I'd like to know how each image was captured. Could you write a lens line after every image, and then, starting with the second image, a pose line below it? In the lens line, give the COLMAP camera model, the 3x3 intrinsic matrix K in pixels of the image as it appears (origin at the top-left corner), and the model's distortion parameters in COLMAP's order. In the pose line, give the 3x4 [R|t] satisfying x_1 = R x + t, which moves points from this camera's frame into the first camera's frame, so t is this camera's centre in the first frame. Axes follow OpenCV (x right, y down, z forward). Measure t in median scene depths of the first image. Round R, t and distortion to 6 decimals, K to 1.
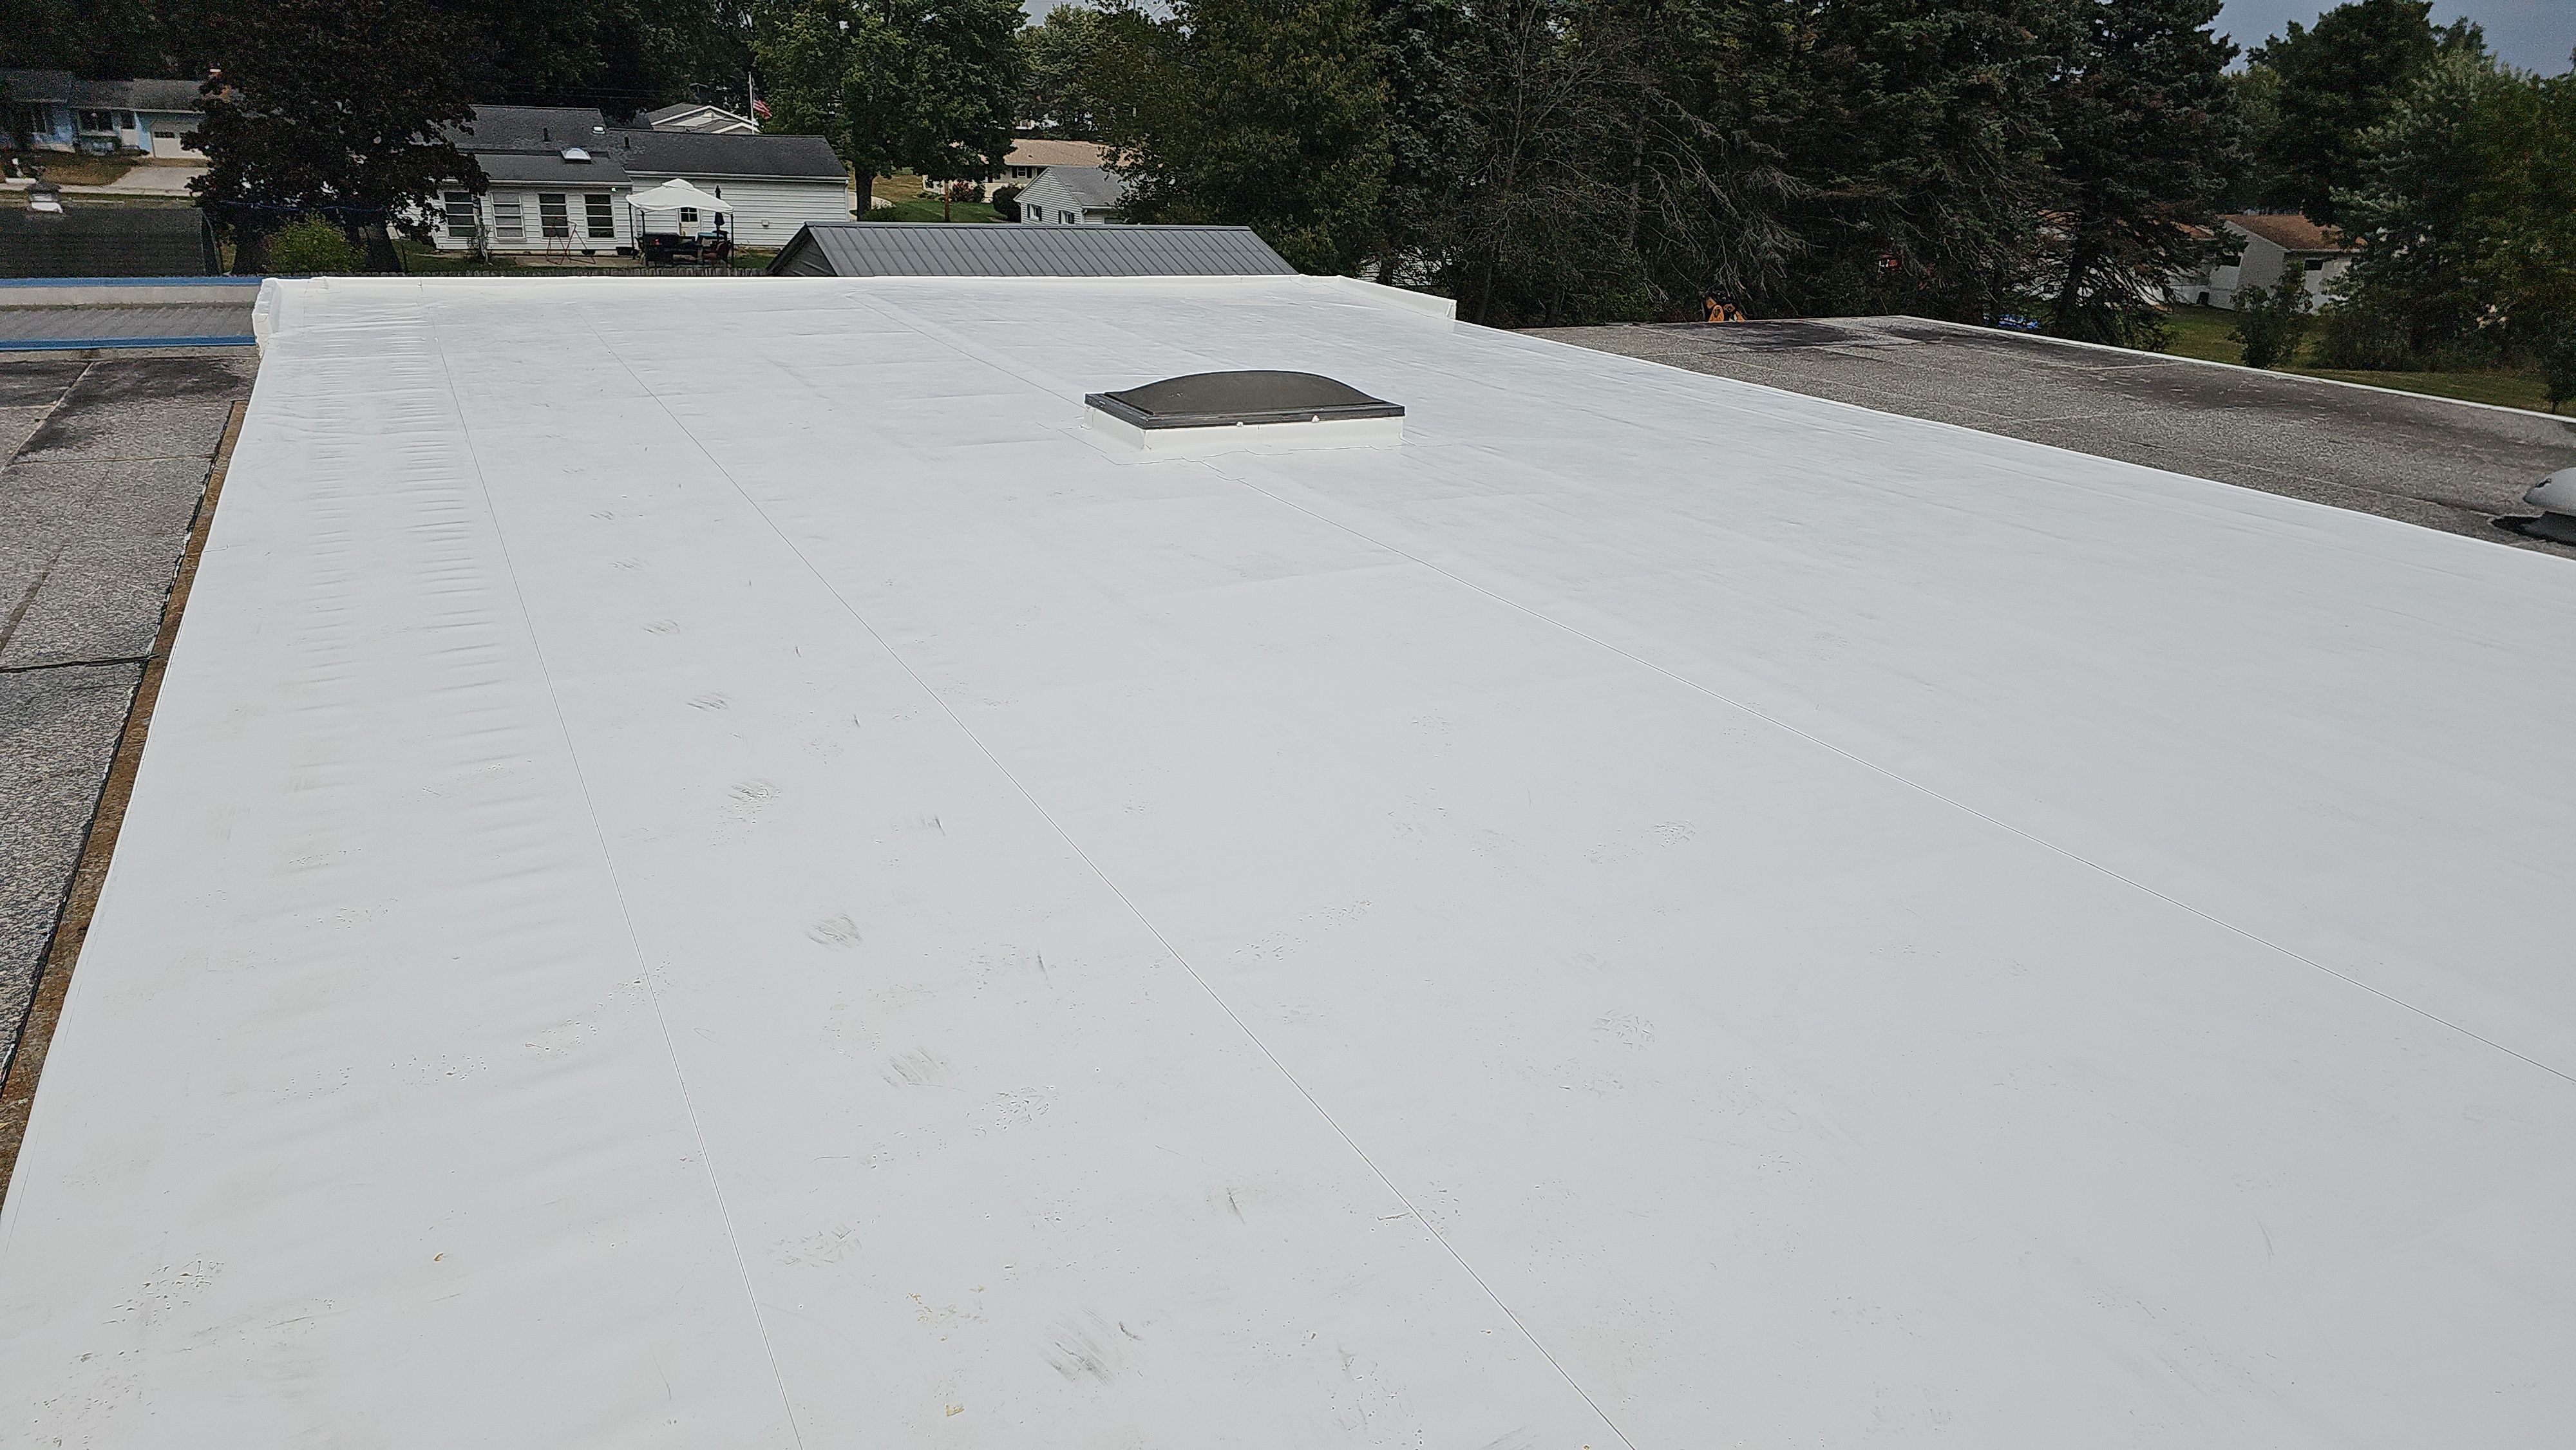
lens RADIAL K [[1909.4, 0, 1288.0], [0, 1909.4, 725.0], [0, 0, 1]] dist [0.006793, 0.003243]
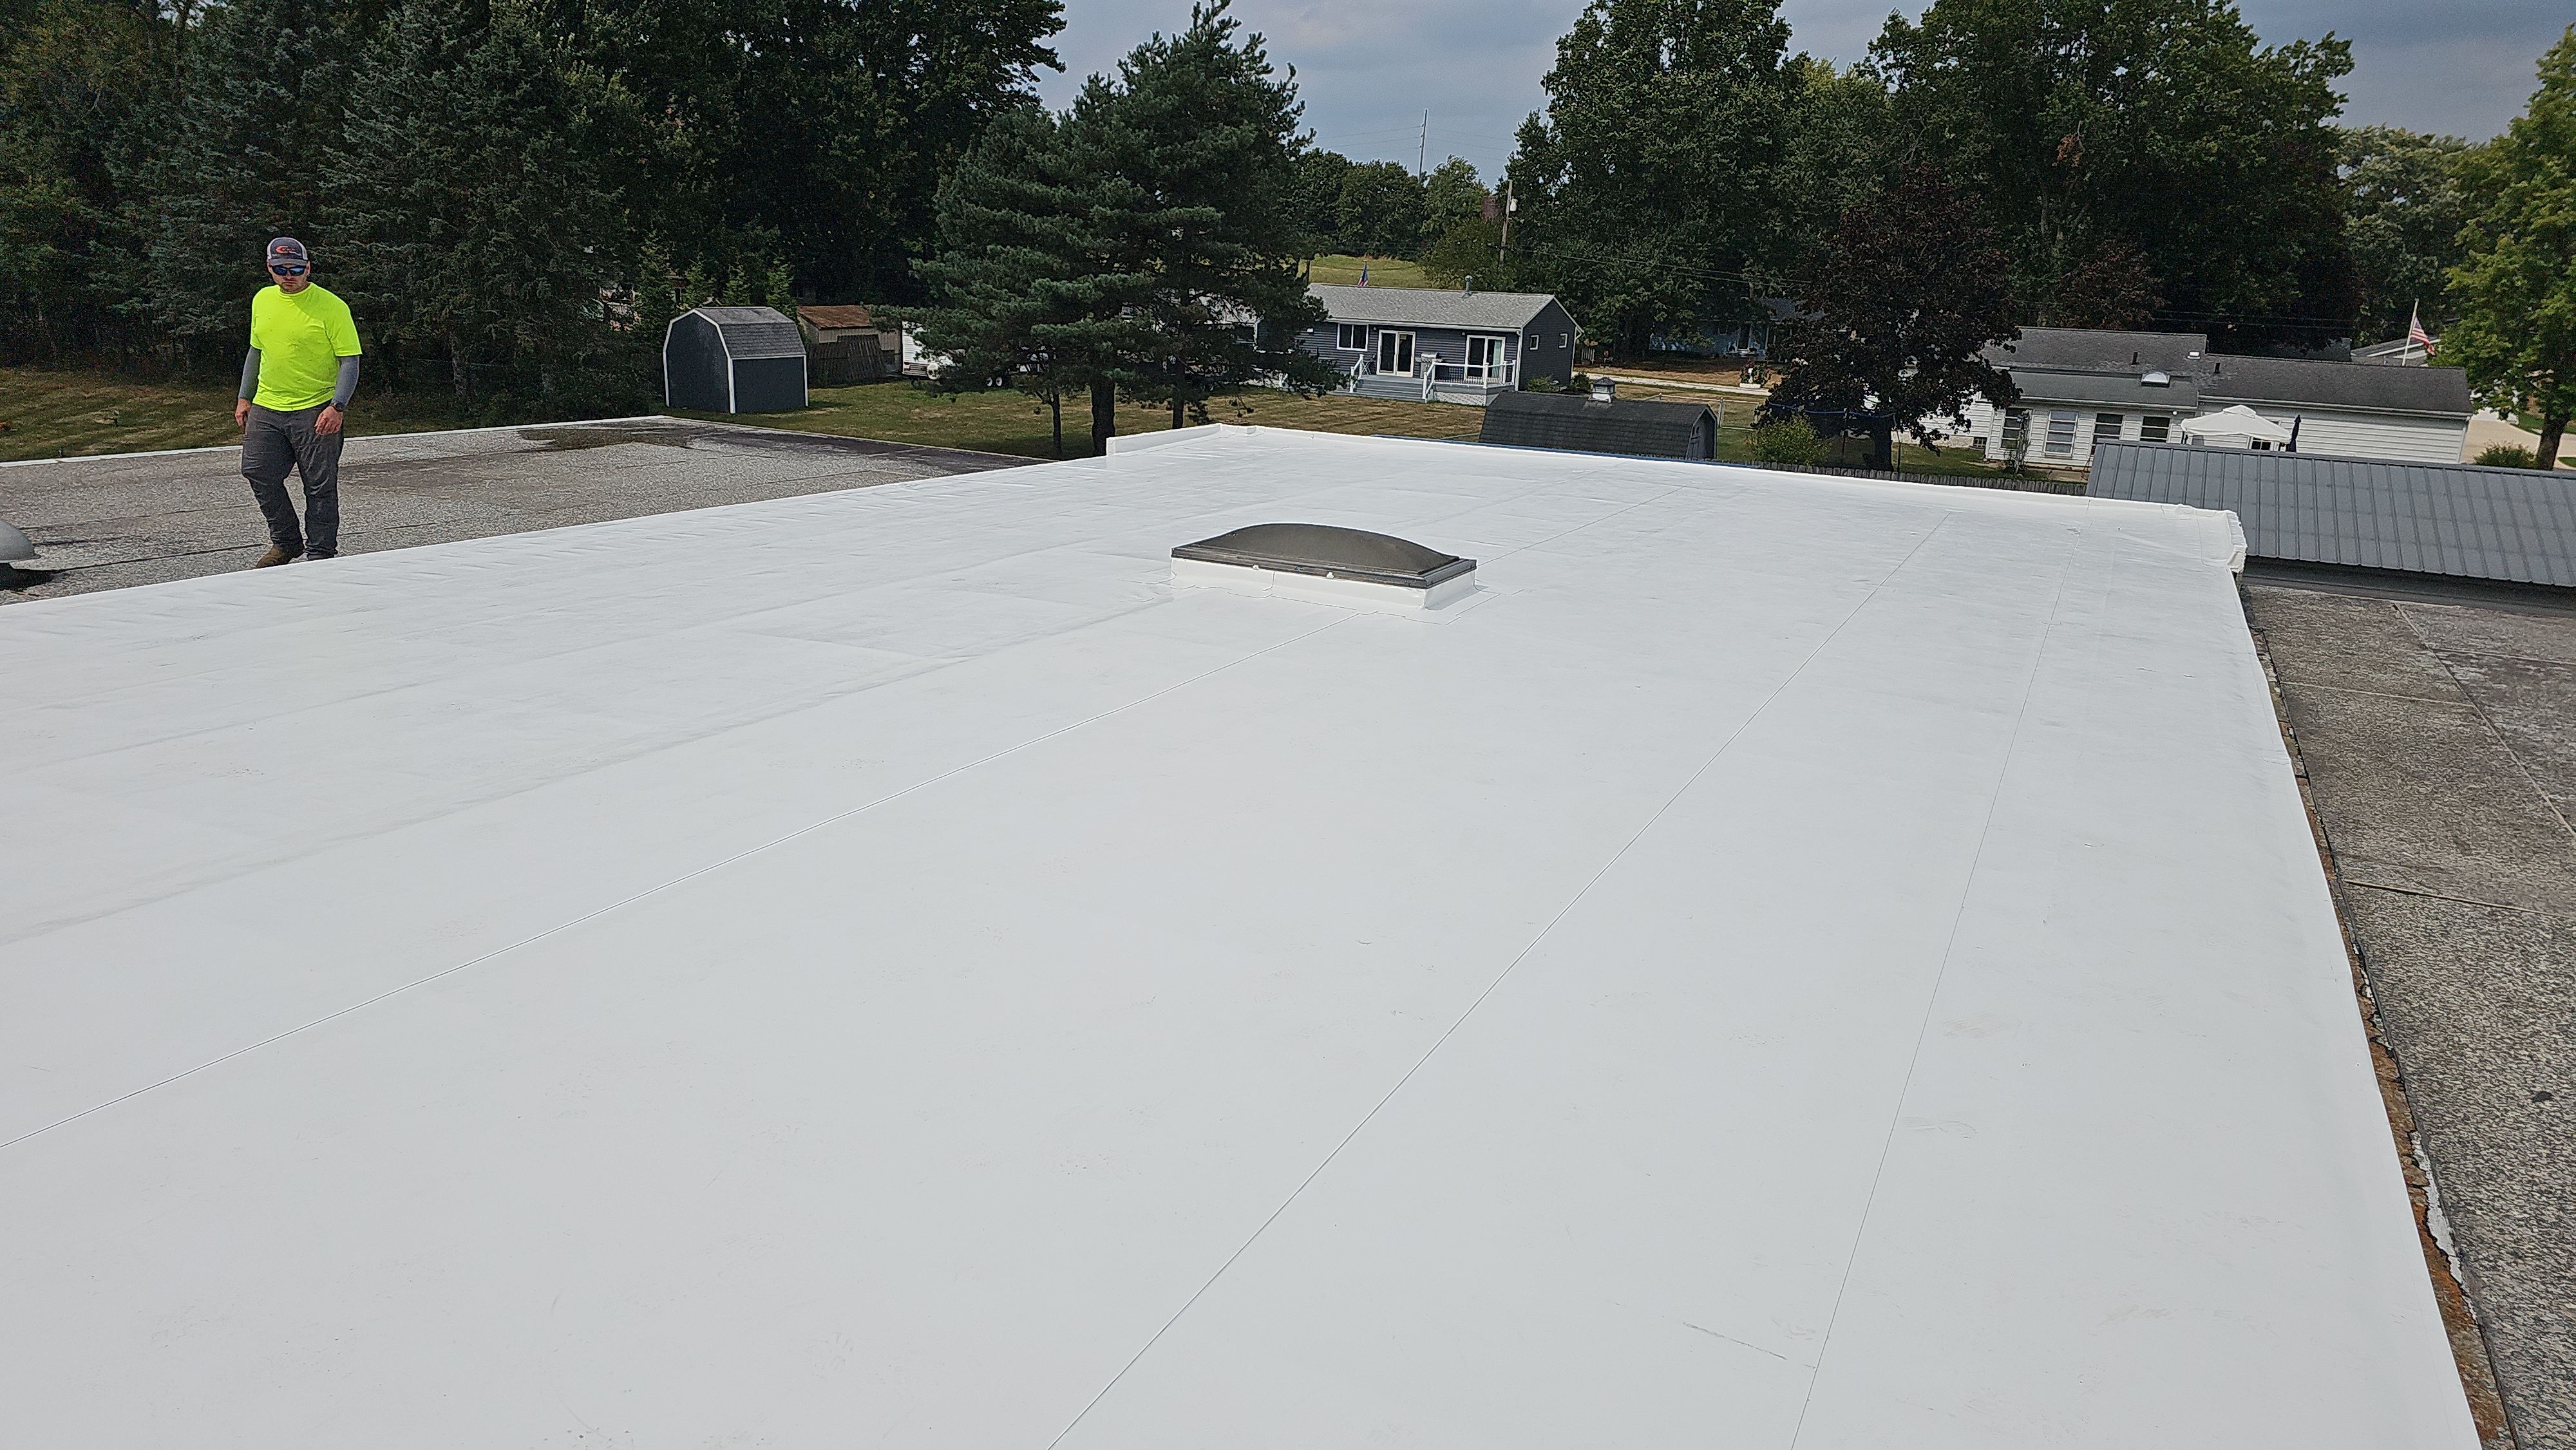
lens RADIAL K [[1909.4, 0, 1288.0], [0, 1909.4, 725.0], [0, 0, 1]] dist [0.006793, 0.003243]
pose [[0.653691, 0.173242, -0.736665, 0.105535], [-0.254716, 0.967015, 0.001388, -0.010463], [0.712606, 0.186733, 0.676256, 0.041145]]
